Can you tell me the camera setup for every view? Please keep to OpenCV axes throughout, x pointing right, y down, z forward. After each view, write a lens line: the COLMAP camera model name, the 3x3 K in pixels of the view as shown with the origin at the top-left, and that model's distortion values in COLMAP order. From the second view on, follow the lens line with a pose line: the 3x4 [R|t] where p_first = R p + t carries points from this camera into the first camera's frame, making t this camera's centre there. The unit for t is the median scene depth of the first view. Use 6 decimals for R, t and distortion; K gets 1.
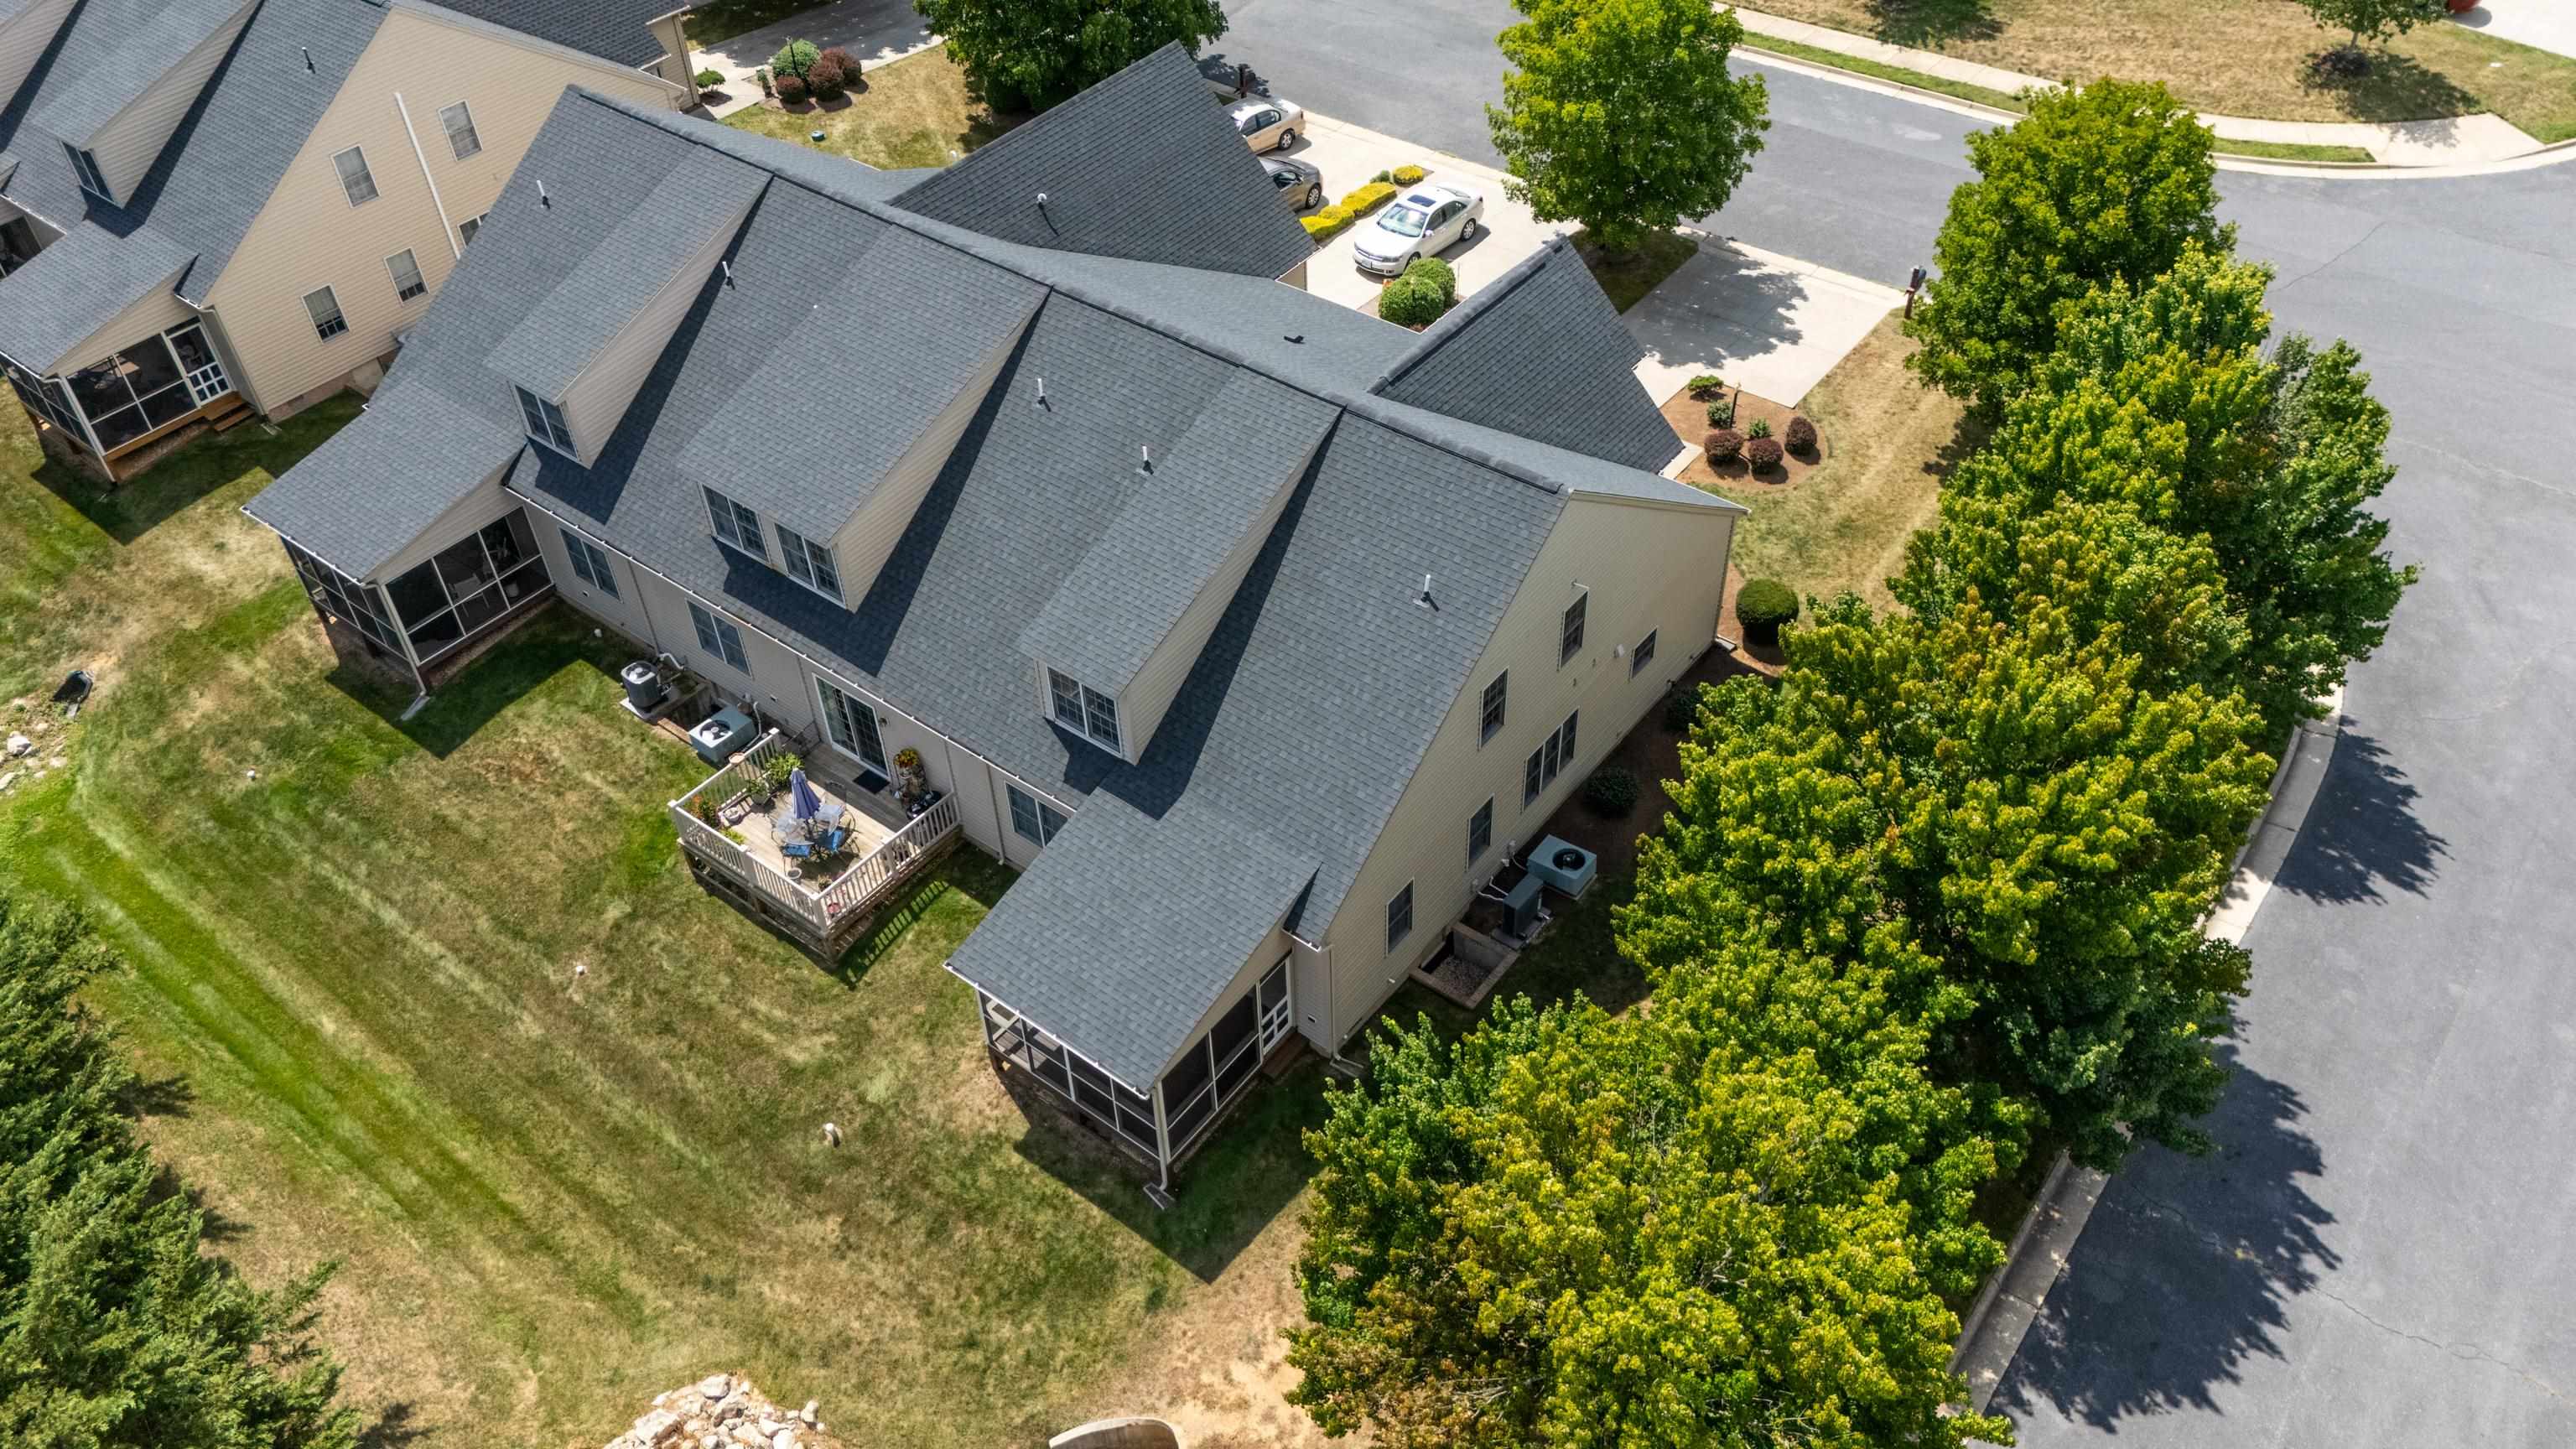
lens RADIAL K [[1910.1, 0, 1285.8], [0, 1910.1, 726.7], [0, 0, 1]] dist [0.070779, -0.063385]
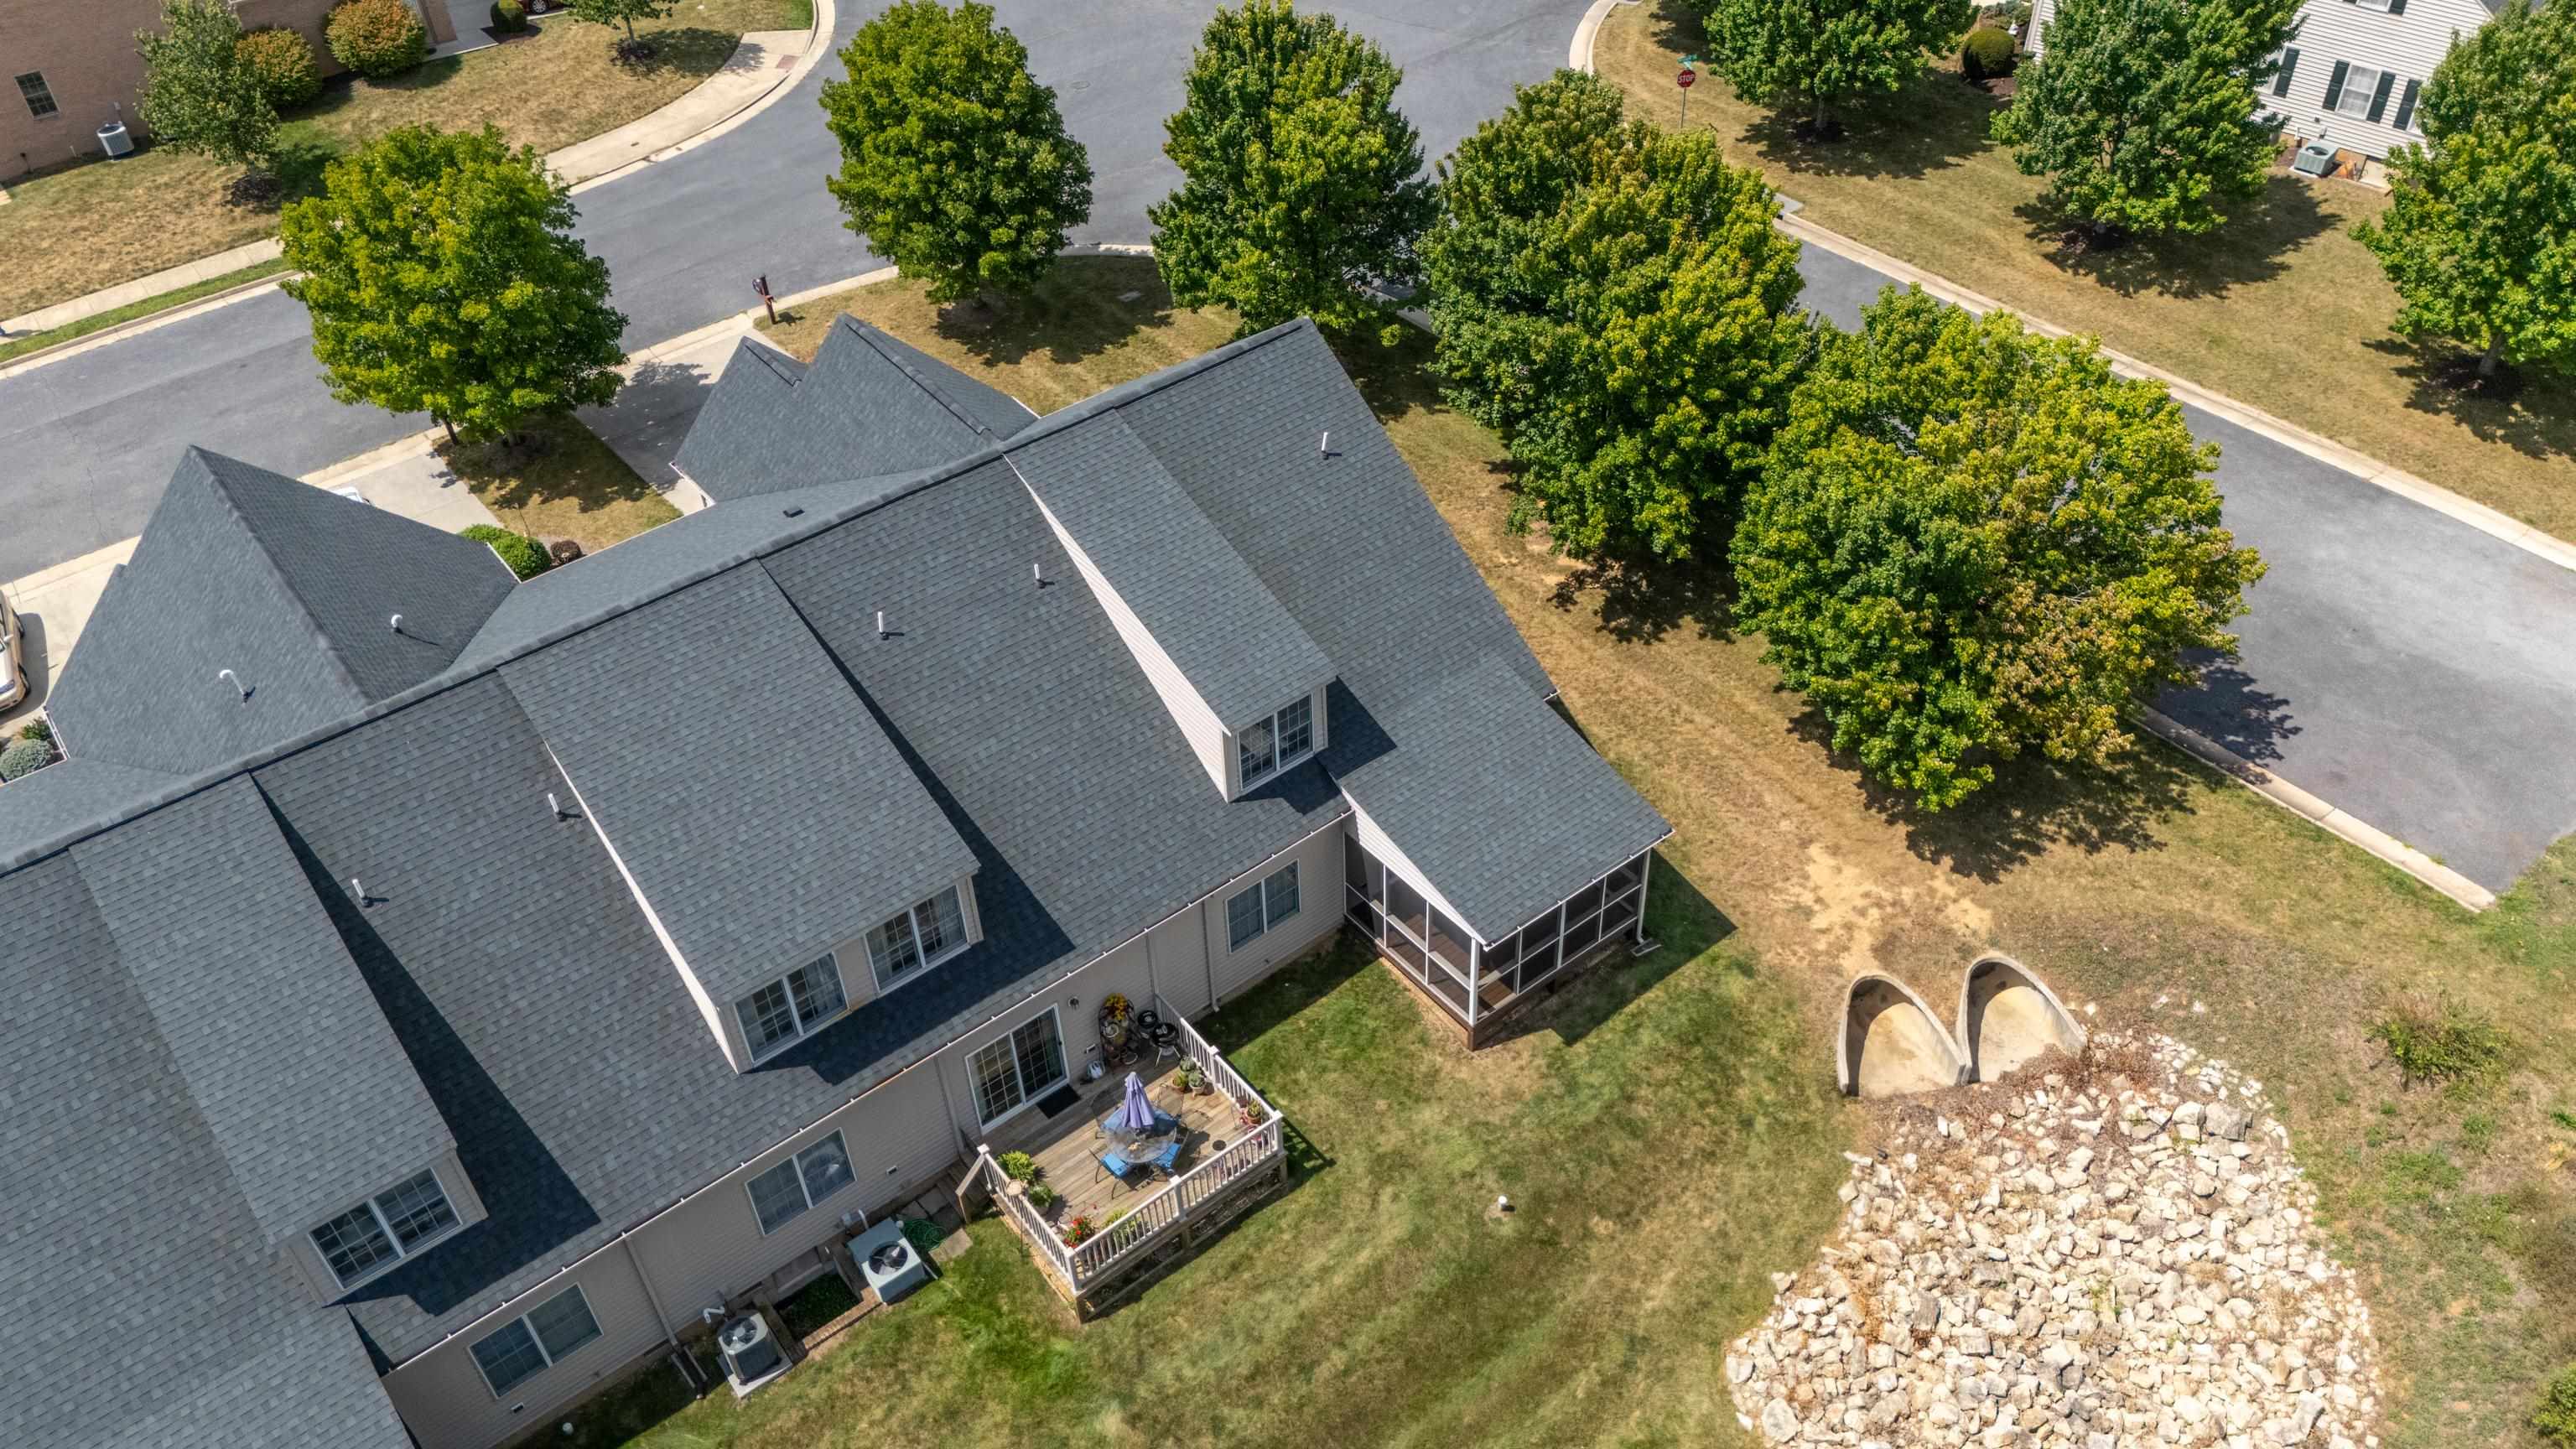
lens RADIAL K [[1910.1, 0, 1286.1], [0, 1910.1, 716.0], [0, 0, 1]] dist [0.070779, -0.063385]
pose [[0.243626, -0.618436, 0.747117, -0.747400], [0.685584, 0.654689, 0.318367, -0.294714], [-0.686018, 0.434649, 0.583489, 0.375090]]
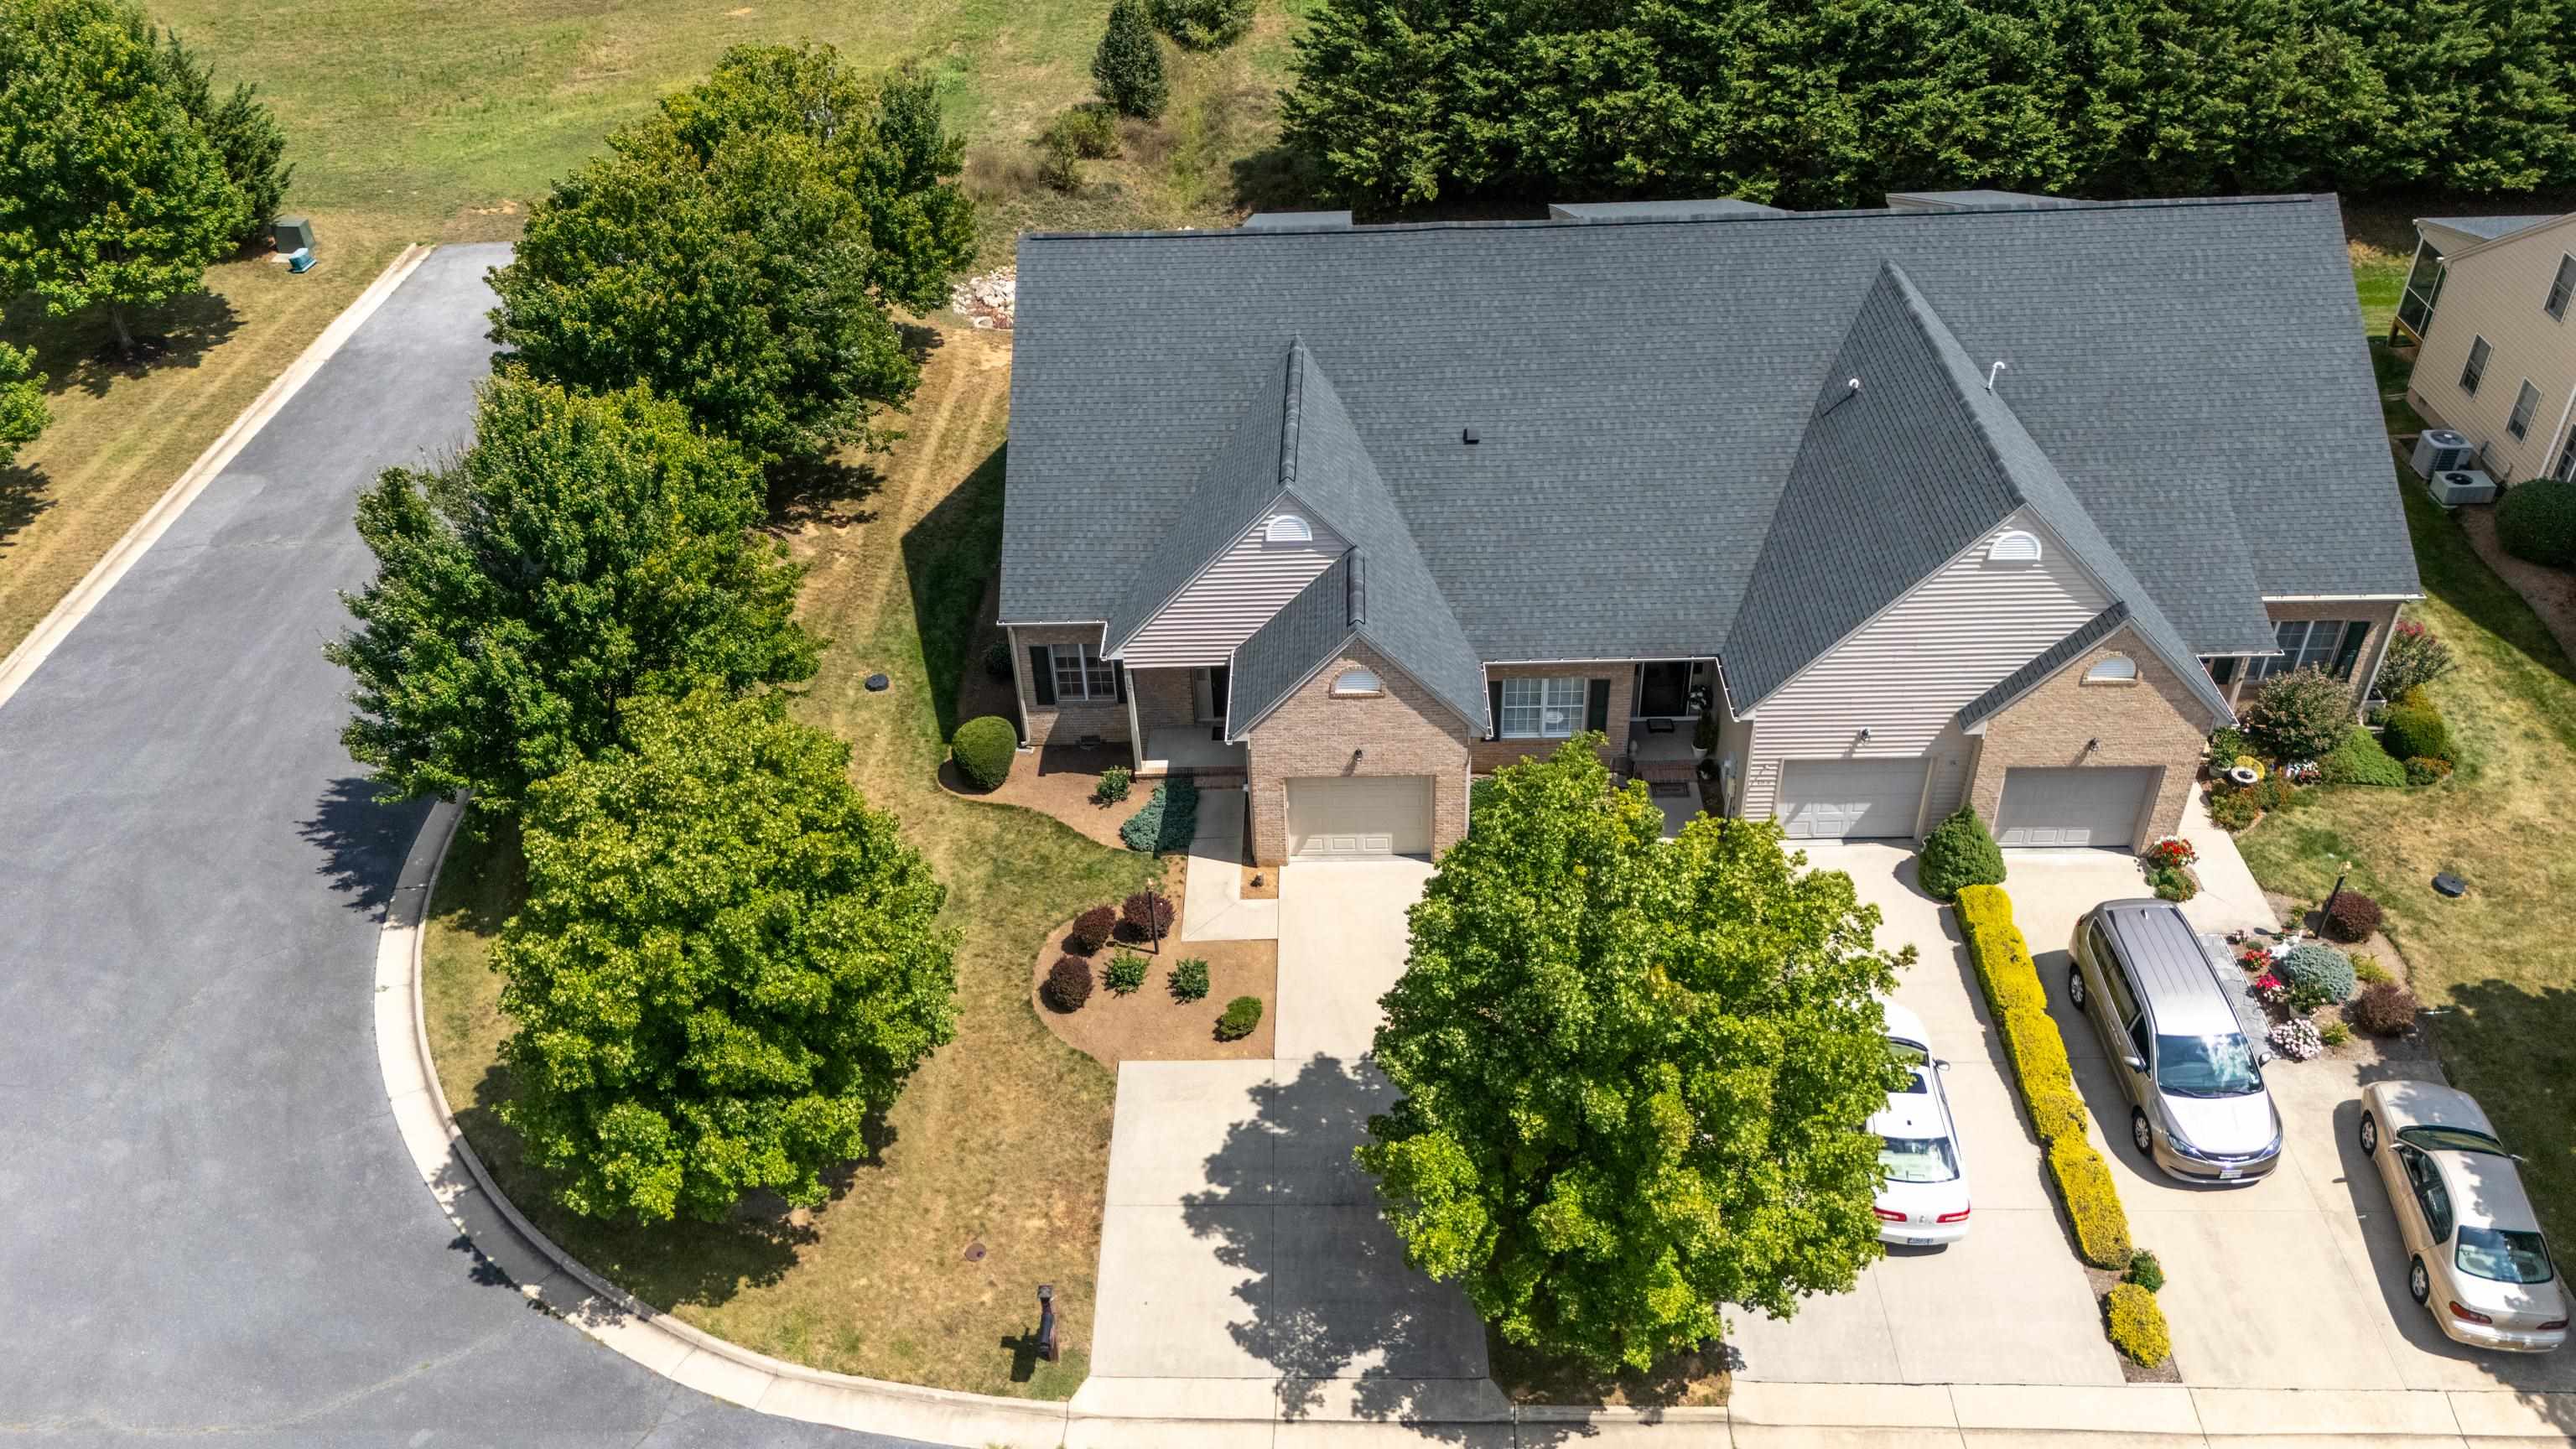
lens RADIAL K [[1910.1, 0, 1278.2], [0, 1910.1, 722.1], [0, 0, 1]] dist [0.070779, -0.063385]
pose [[-0.801602, 0.401109, -0.443335, 0.604083], [-0.364021, 0.260783, 0.894137, -1.062124], [0.474261, 0.878125, -0.063032, 1.239352]]
